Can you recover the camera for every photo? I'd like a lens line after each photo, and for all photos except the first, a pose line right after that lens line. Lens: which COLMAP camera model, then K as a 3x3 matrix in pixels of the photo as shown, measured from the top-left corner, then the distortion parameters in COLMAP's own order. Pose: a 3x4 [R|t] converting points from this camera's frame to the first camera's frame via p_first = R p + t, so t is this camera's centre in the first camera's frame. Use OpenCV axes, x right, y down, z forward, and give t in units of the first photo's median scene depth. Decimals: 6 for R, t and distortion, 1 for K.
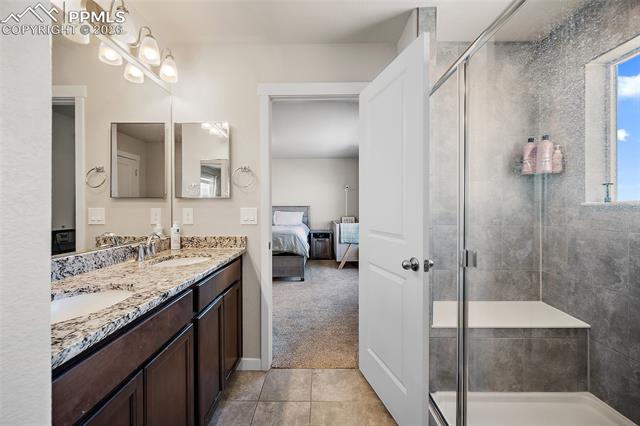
lens RADIAL K [[252.7, 0, 315.2], [0, 252.7, 211.5], [0, 0, 1]] dist [-0.001423, -0.000115]
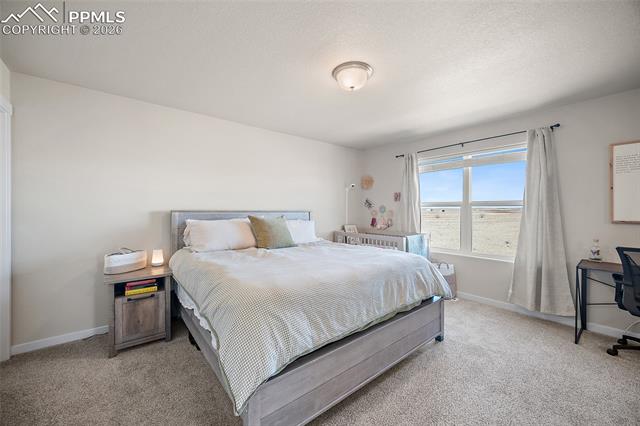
lens RADIAL K [[252.7, 0, 315.2], [0, 252.7, 211.5], [0, 0, 1]] dist [-0.001423, -0.000115]
pose [[0.771608, 0.013253, 0.635961, -0.505335], [-0.001168, 0.999811, -0.019418, -0.006652], [-0.636098, 0.014240, 0.771477, 0.557973]]
